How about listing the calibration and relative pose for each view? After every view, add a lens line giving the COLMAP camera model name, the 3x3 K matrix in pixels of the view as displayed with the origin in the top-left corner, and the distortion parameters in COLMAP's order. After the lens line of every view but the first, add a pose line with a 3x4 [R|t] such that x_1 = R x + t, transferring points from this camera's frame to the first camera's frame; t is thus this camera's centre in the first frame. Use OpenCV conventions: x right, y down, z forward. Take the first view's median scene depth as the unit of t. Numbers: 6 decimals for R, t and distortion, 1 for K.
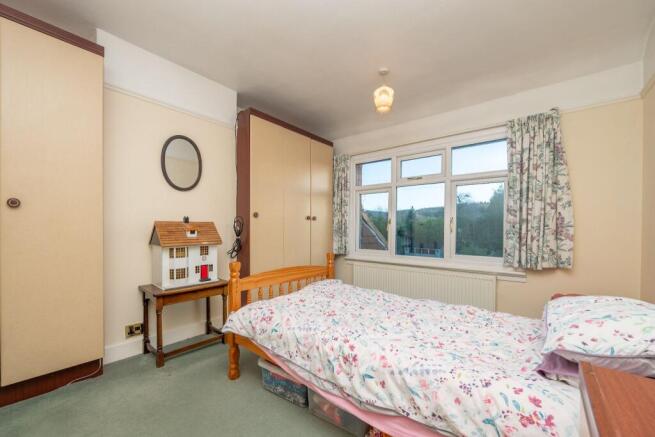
lens RADIAL K [[255.0, 0, 326.5], [0, 255.0, 229.8], [0, 0, 1]] dist [0.000004, -0.000028]
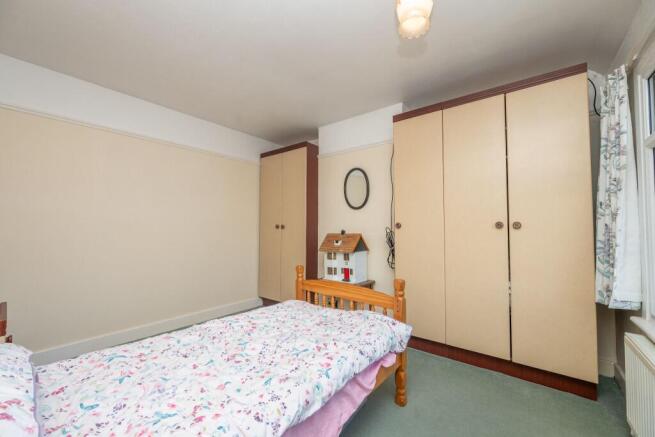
lens RADIAL K [[276.9, 0, 327.5], [0, 276.9, 218.5], [0, 0, 1]] dist [-0.000106, -0.000129]
pose [[-0.025578, -0.041482, -0.998812, 0.882063], [-0.008919, 0.999108, -0.041266, -0.048517], [0.999633, 0.007853, -0.025925, 0.941328]]
